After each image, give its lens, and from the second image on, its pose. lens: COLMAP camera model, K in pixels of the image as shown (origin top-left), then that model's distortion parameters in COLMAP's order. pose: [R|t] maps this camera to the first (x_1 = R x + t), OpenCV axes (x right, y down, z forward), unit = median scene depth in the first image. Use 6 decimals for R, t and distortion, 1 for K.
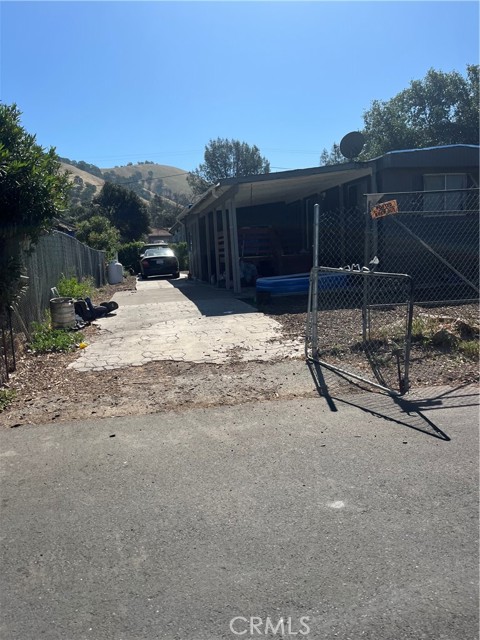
lens RADIAL K [[483.1, 0, 222.5], [0, 483.1, 318.0], [0, 0, 1]] dist [0.035751, -0.055190]
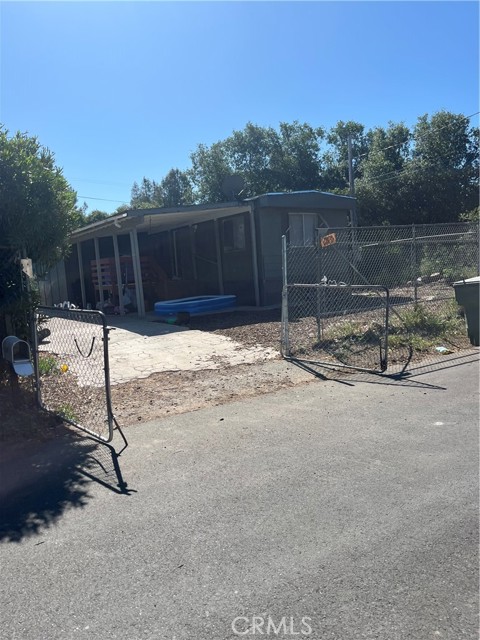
lens RADIAL K [[483.1, 0, 222.5], [0, 483.1, 318.0], [0, 0, 1]] dist [0.035751, -0.055190]
pose [[0.925371, -0.047686, 0.376052, -0.433669], [0.070769, 0.996347, -0.047803, 0.029432], [-0.372399, 0.070848, 0.925365, -0.098762]]
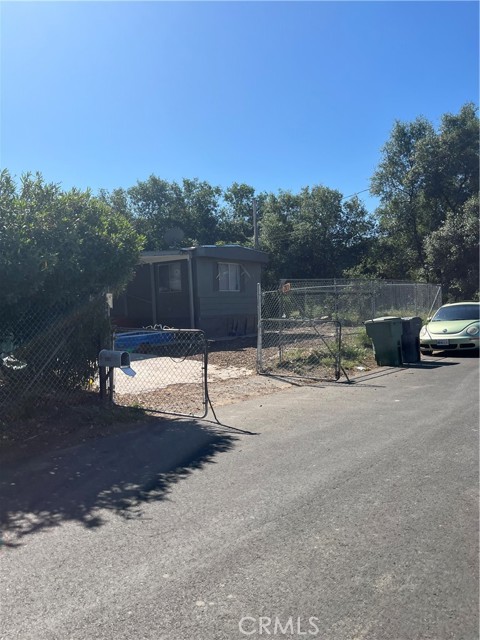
lens RADIAL K [[483.1, 0, 222.5], [0, 483.1, 318.0], [0, 0, 1]] dist [0.035751, -0.055190]
pose [[0.793435, 0.007302, 0.608611, -0.932537], [0.077778, 0.990514, -0.113282, 0.071158], [-0.603665, 0.137218, 0.785340, -0.248822]]
